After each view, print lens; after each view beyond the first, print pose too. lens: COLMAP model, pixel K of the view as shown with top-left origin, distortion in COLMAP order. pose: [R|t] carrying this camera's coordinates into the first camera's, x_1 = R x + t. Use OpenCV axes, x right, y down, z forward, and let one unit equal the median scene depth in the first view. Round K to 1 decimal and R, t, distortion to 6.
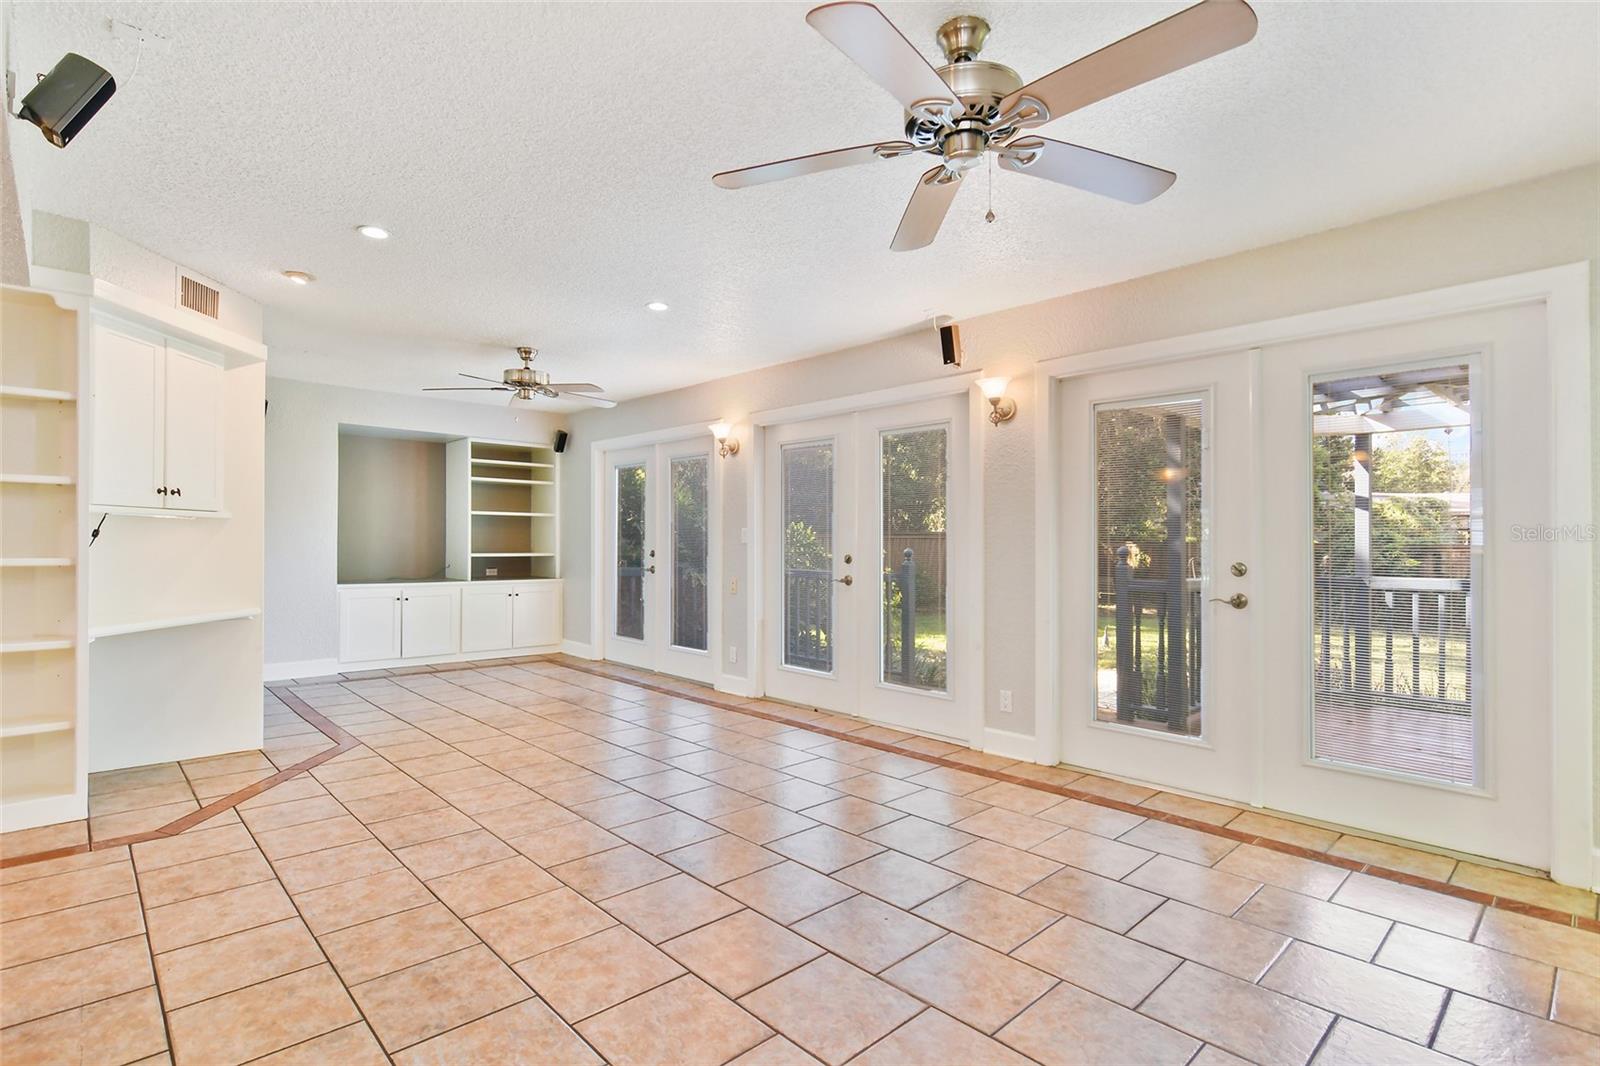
lens RADIAL K [[768.1, 0, 790.9], [0, 768.1, 534.4], [0, 0, 1]] dist [-0.007538, -0.000320]
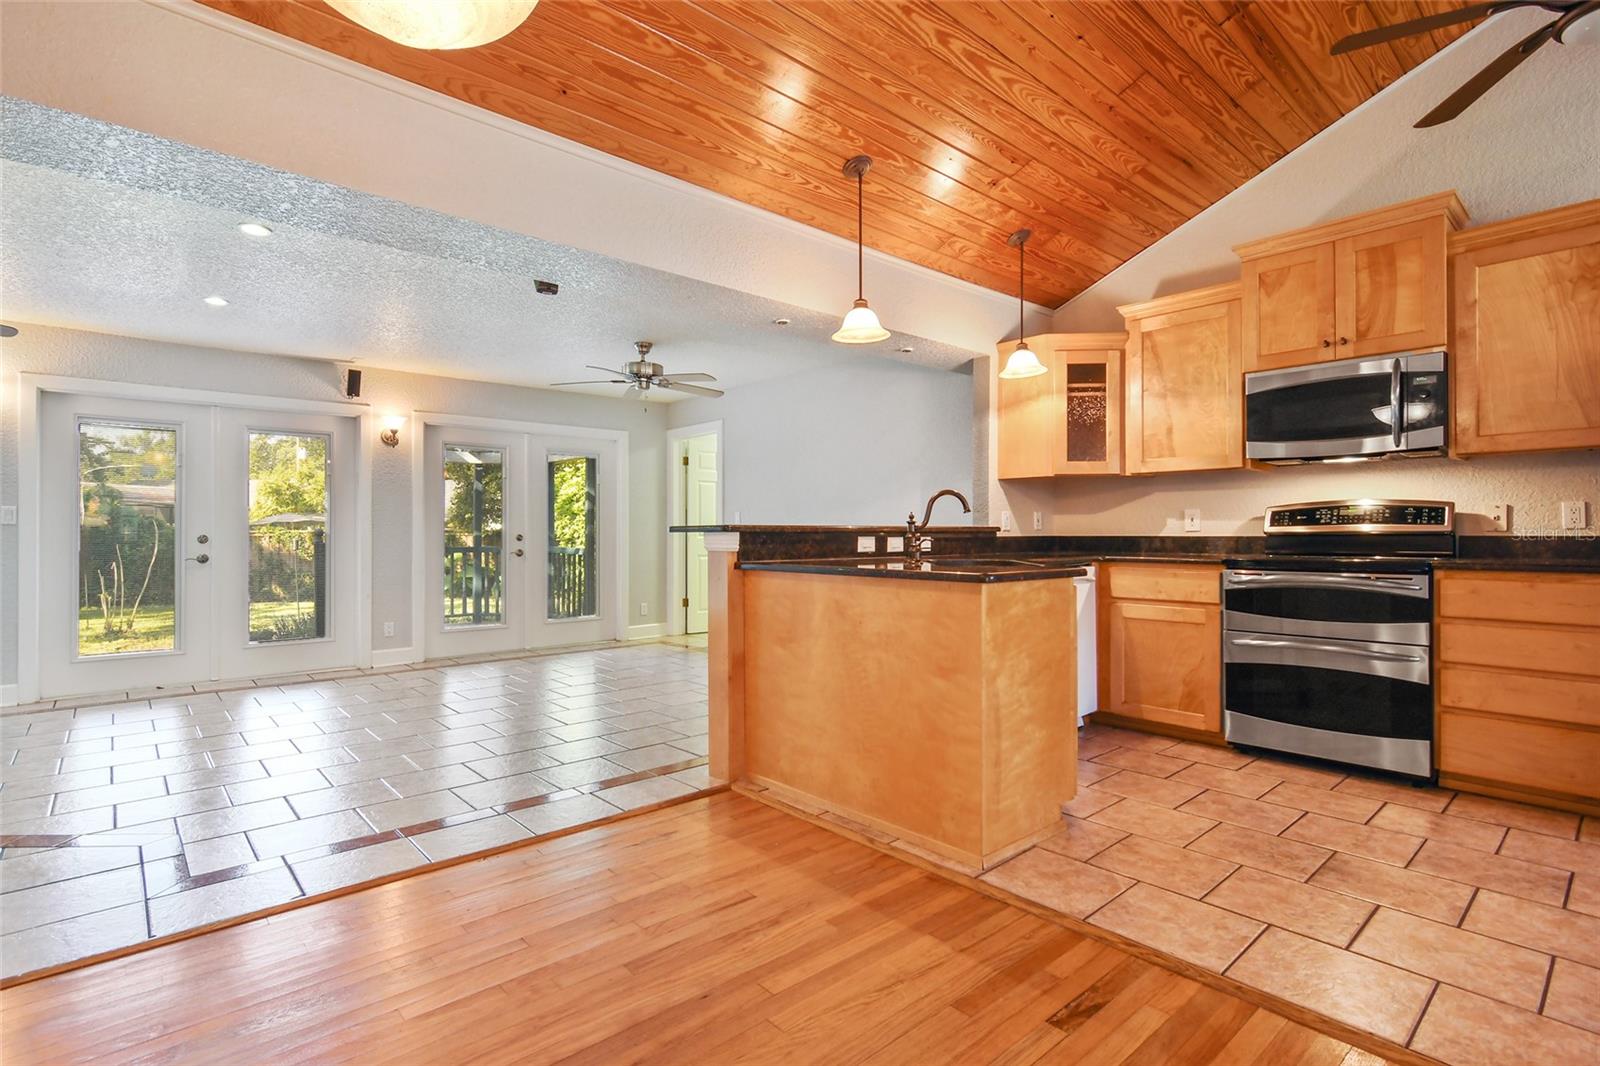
lens RADIAL K [[768.1, 0, 790.9], [0, 768.1, 534.4], [0, 0, 1]] dist [-0.007538, -0.000320]
pose [[0.033842, -0.008232, 0.999393, -1.173206], [-0.009765, 0.999916, 0.008567, 0.009111], [-0.999380, -0.010049, 0.033758, 0.160771]]
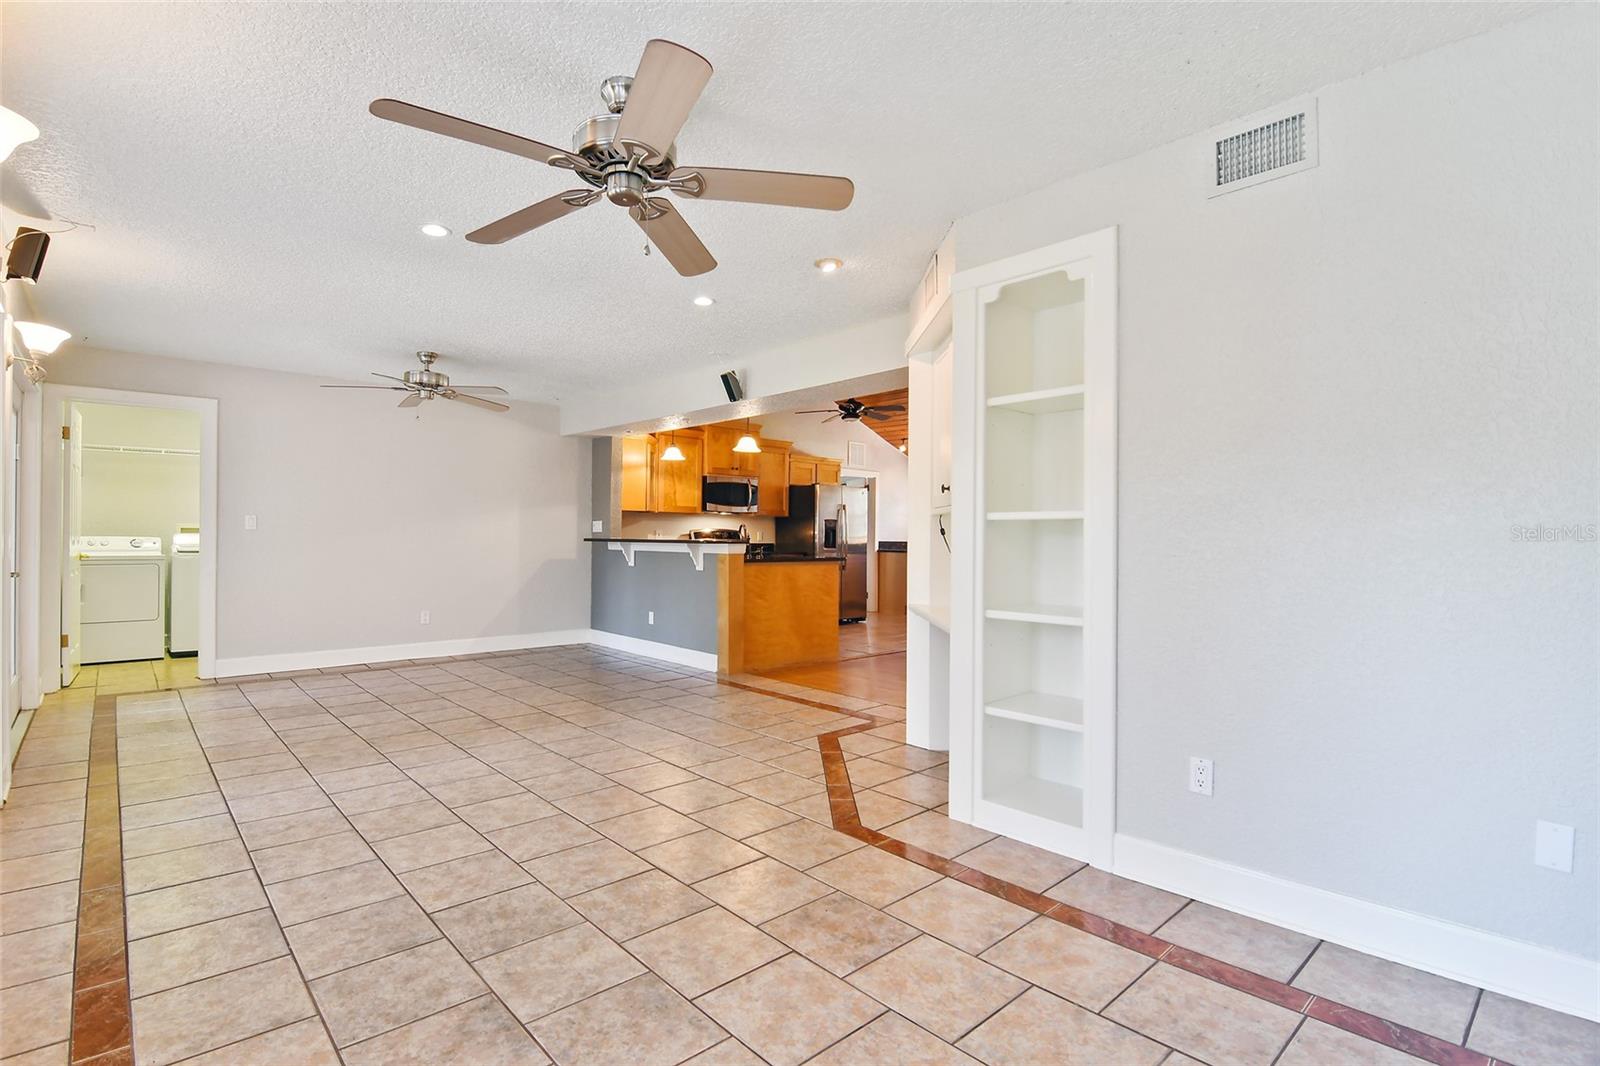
lens RADIAL K [[768.1, 0, 790.9], [0, 768.1, 534.4], [0, 0, 1]] dist [-0.007538, -0.000320]
pose [[-0.999595, -0.016475, 0.023223, -0.538892], [-0.016844, 0.999733, -0.015807, 0.017511], [-0.022956, -0.016192, -0.999605, 1.719880]]
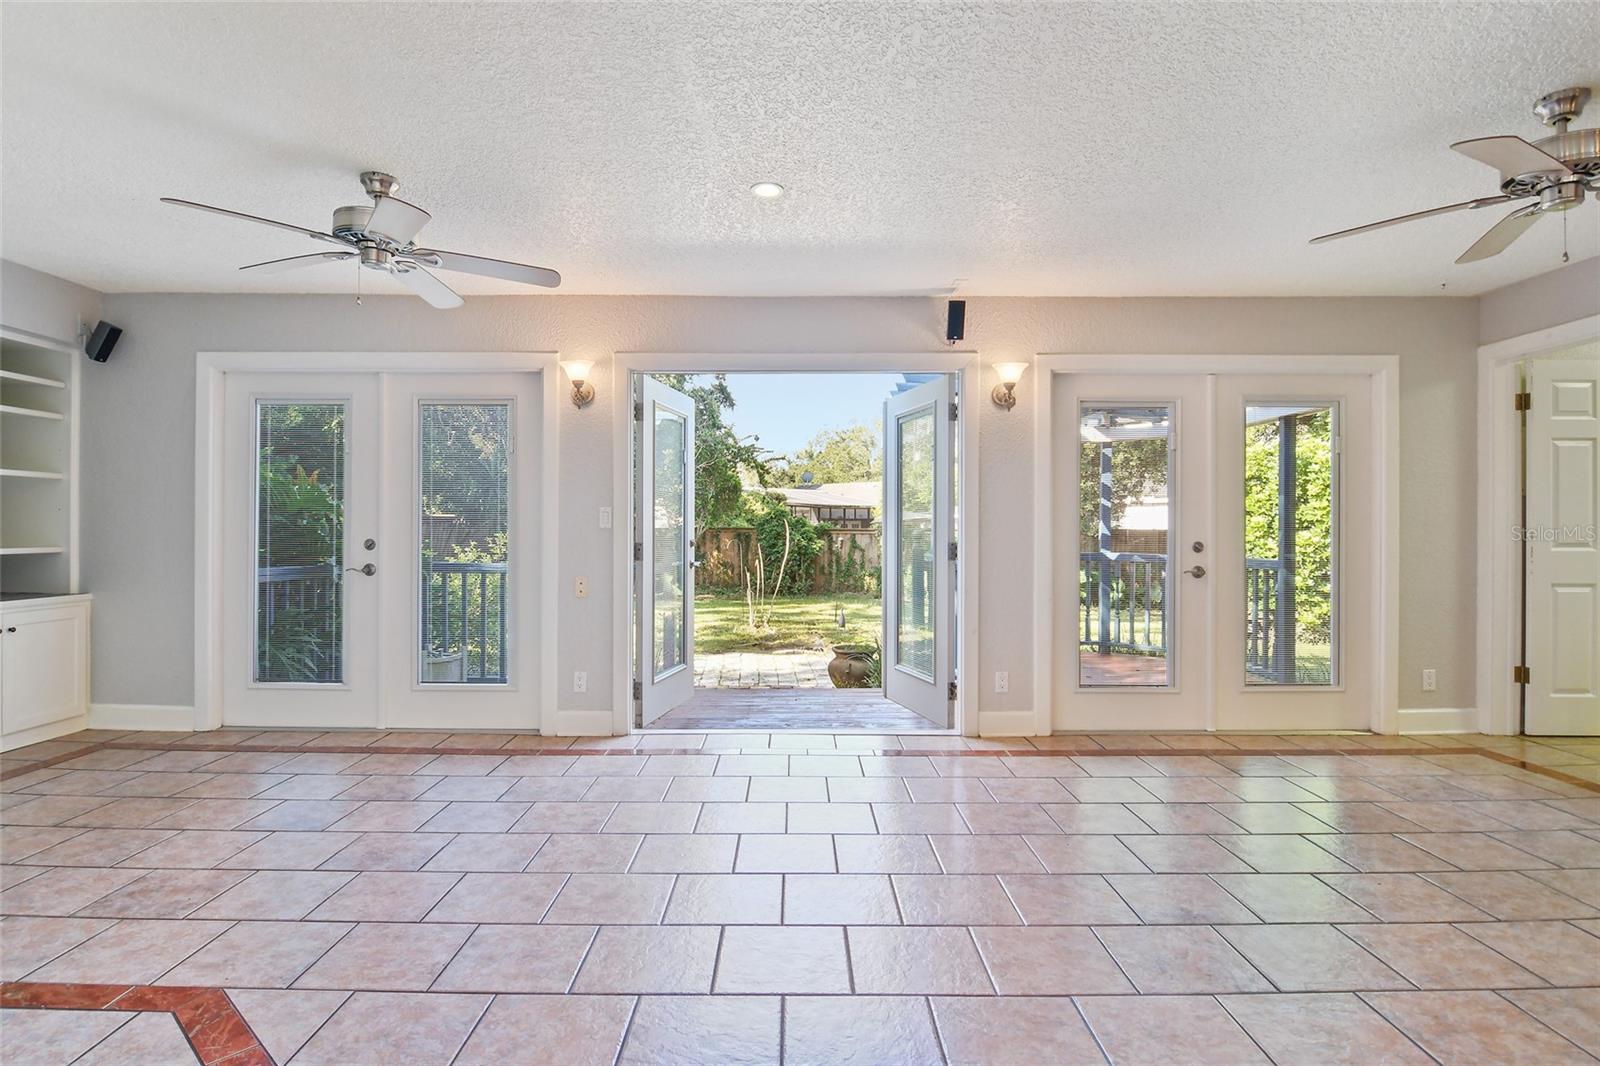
lens RADIAL K [[808.3, 0, 794.3], [0, 808.3, 529.1], [0, 0, 1]] dist [-0.018894, -0.000434]
pose [[0.686628, -0.005608, 0.726987, -0.671958], [-0.005980, 0.999893, 0.013362, 0.001891], [-0.726984, -0.013522, 0.686521, 0.460592]]
